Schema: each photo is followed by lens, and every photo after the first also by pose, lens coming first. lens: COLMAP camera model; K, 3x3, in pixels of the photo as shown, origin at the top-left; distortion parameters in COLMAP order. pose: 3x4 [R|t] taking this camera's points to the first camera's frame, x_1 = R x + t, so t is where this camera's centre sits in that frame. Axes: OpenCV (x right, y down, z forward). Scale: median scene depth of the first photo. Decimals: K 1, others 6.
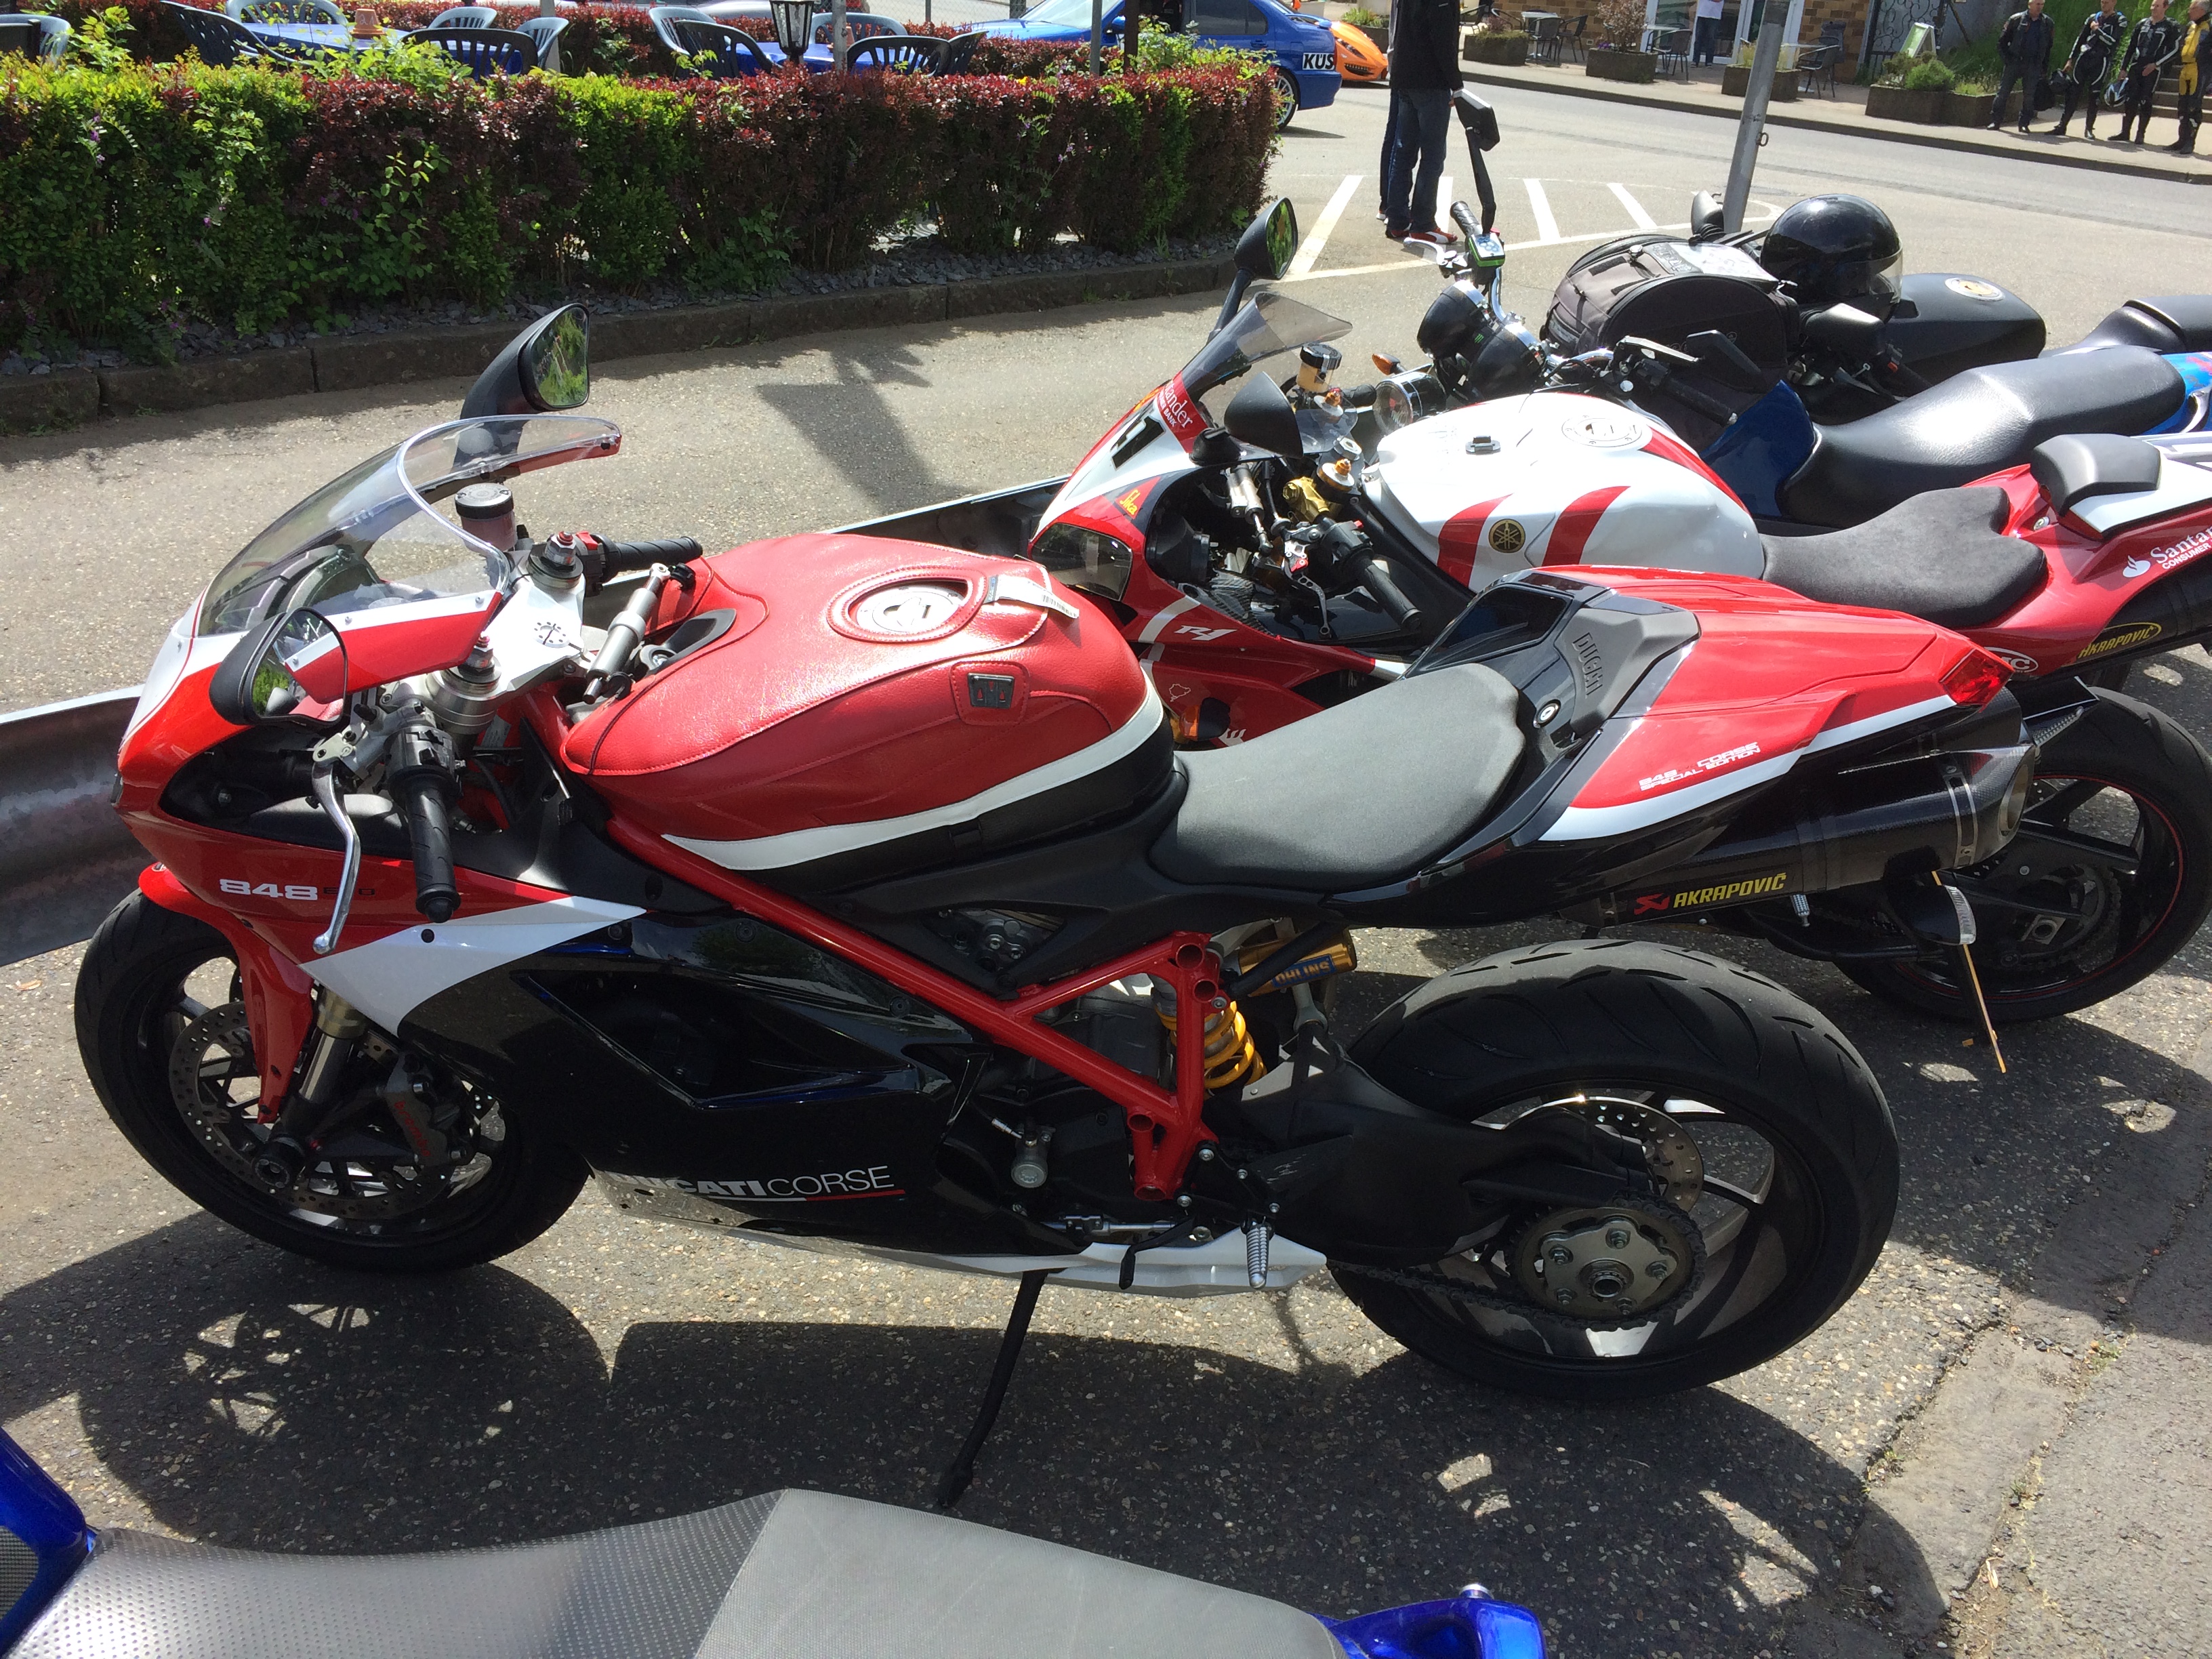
lens RADIAL K [[1907.4, 0, 1106.0], [0, 1907.4, 829.5], [0, 0, 1]] dist [0.028964, -0.009541]
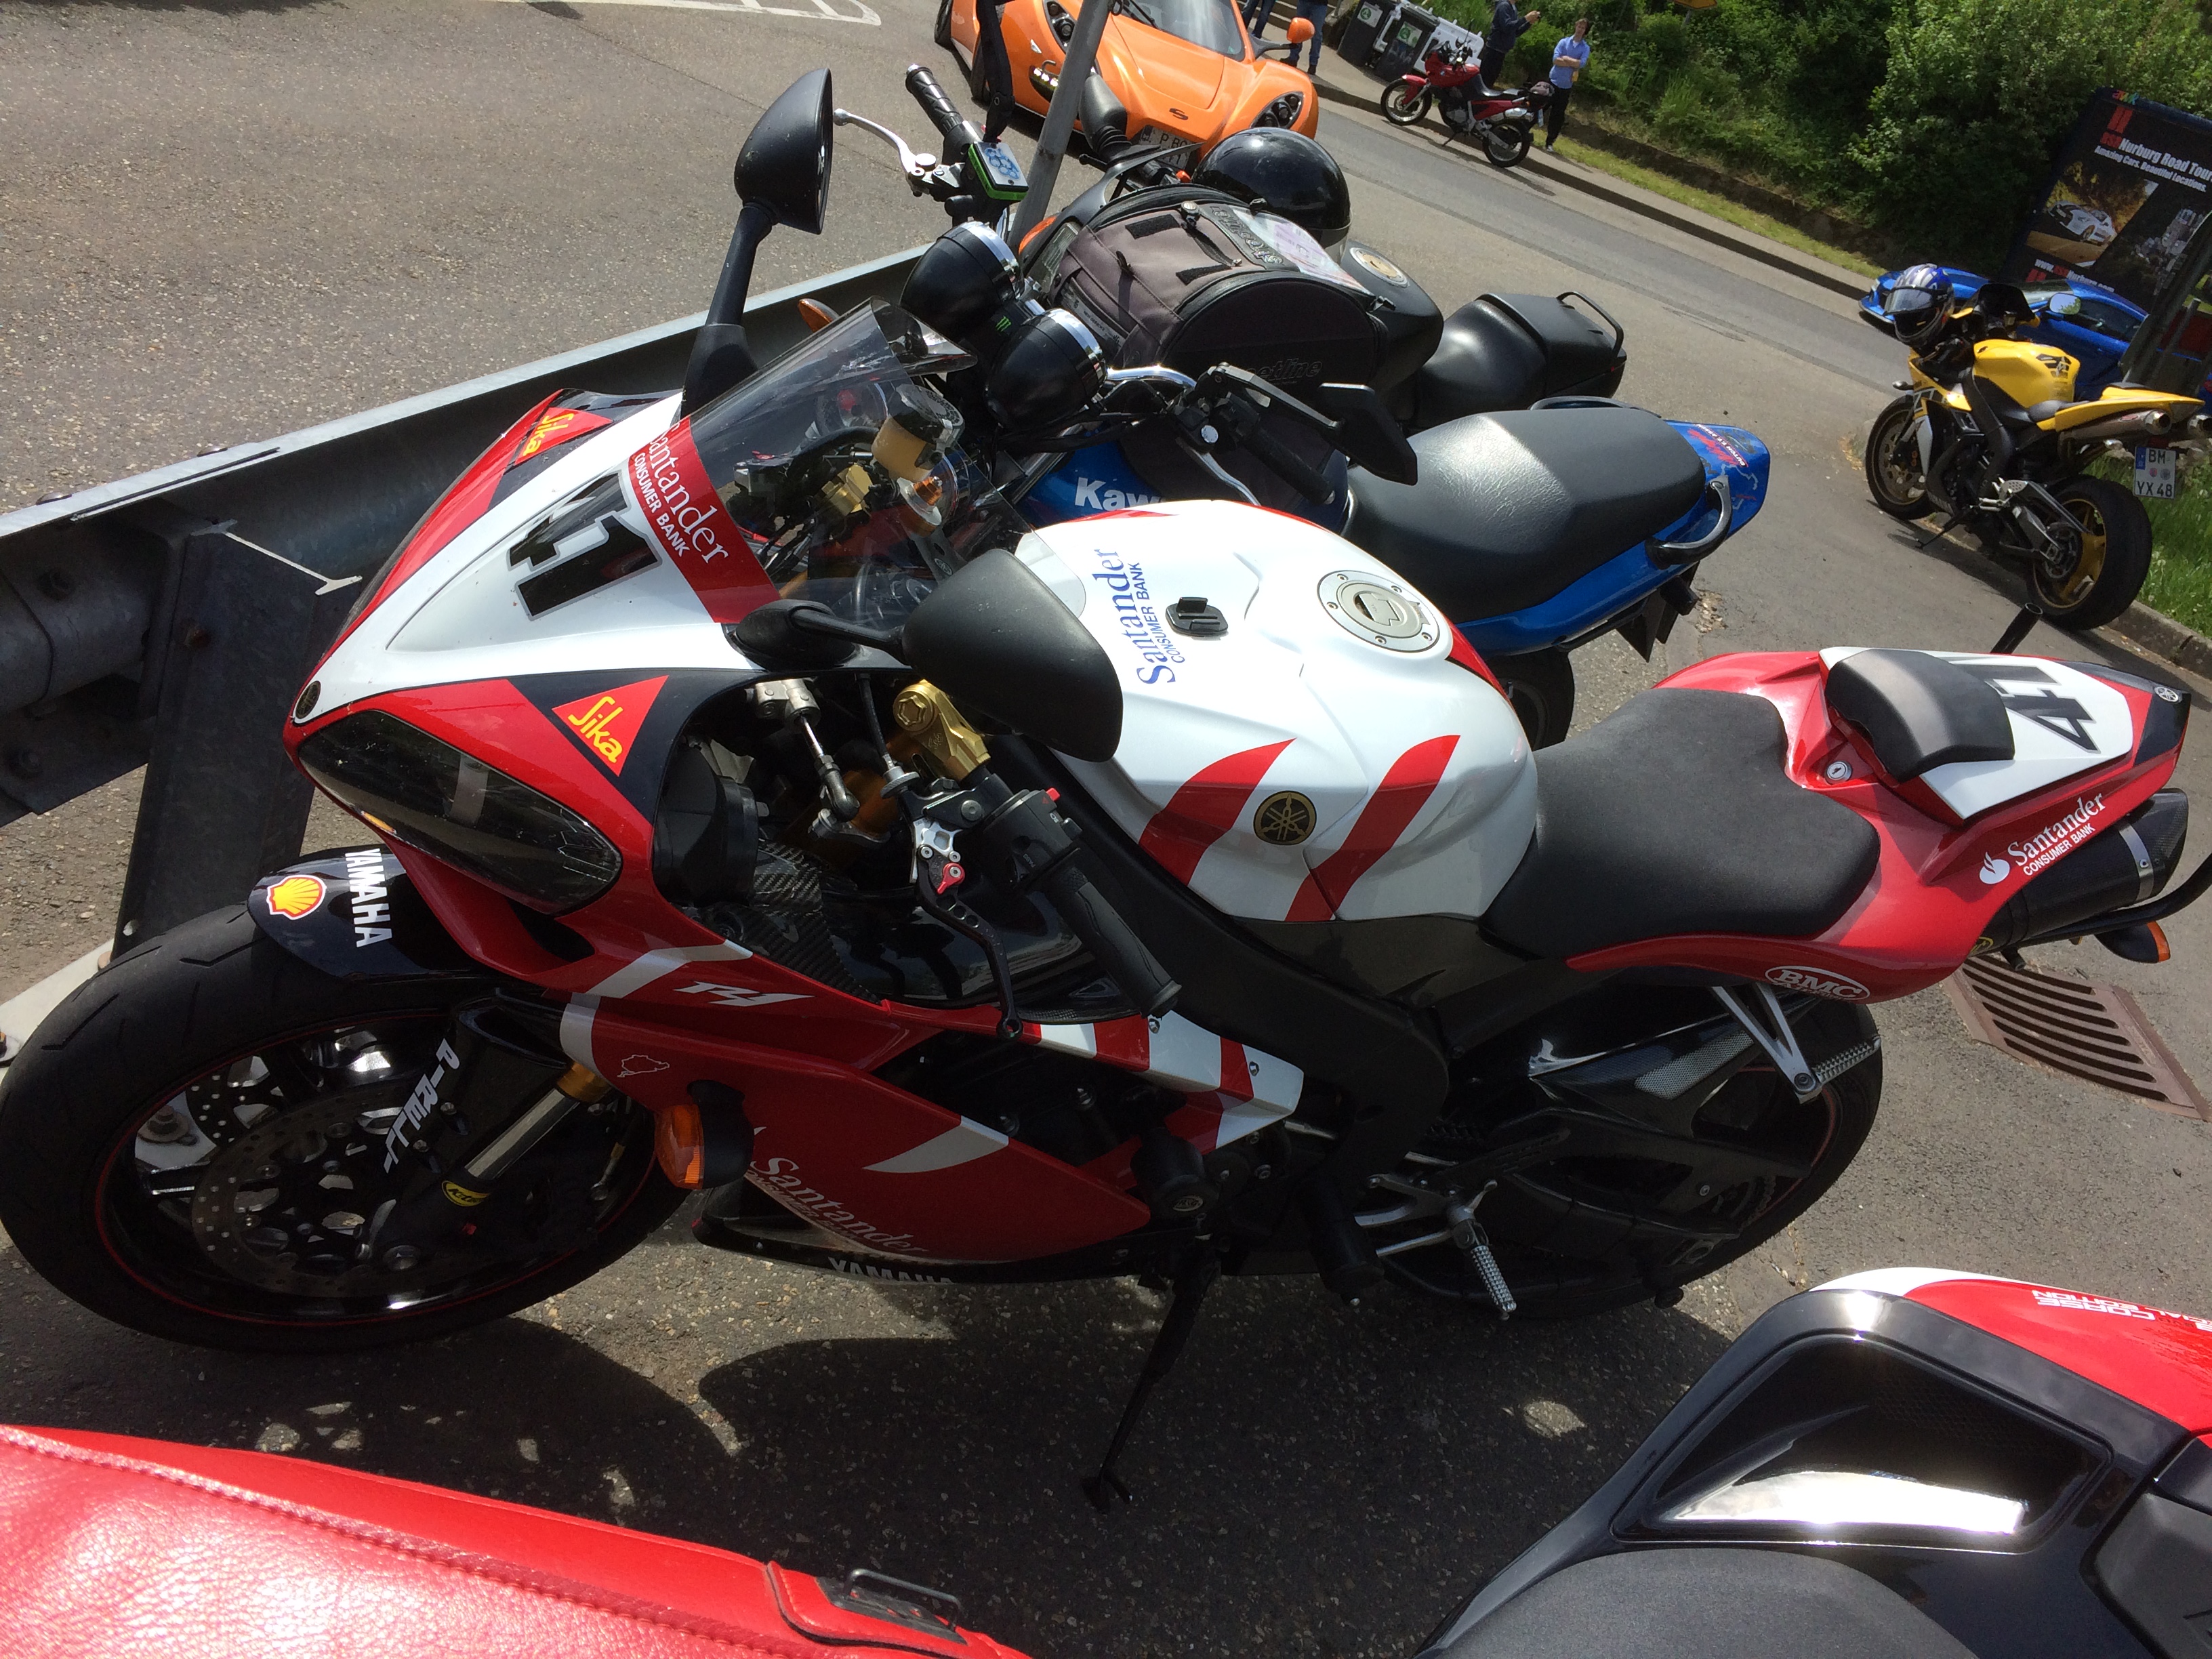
lens RADIAL K [[1907.4, 0, 1106.0], [0, 1907.4, 829.5], [0, 0, 1]] dist [0.028964, -0.009541]
pose [[0.861669, -0.002274, 0.507465, -0.114986], [-0.060378, 0.992427, 0.106968, -0.201077], [-0.503865, -0.122811, 0.855007, 0.533667]]
